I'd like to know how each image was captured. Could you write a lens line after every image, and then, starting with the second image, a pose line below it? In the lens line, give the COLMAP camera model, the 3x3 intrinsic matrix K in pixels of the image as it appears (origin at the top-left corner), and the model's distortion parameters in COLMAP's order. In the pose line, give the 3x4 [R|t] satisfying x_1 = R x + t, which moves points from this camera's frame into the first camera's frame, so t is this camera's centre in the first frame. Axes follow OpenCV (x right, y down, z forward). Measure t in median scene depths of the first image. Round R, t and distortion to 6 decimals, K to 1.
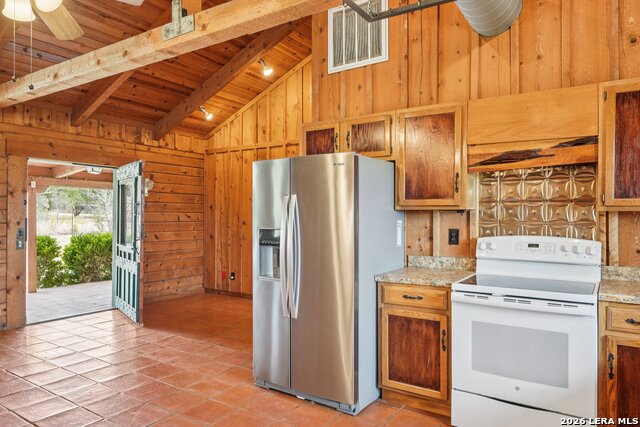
lens RADIAL K [[434.3, 0, 318.9], [0, 434.3, 218.1], [0, 0, 1]] dist [-0.003186, 0.001246]
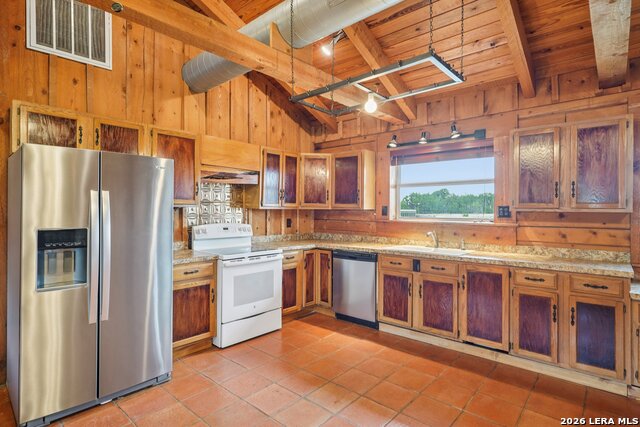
lens RADIAL K [[334.3, 0, 316.6], [0, 334.3, 208.7], [0, 0, 1]] dist [-0.000991, 0.001300]
pose [[0.143500, -0.000211, 0.989650, -0.737801], [0.001092, 0.999999, 0.000055, -0.014996], [-0.989650, 0.001073, 0.143500, 0.448451]]
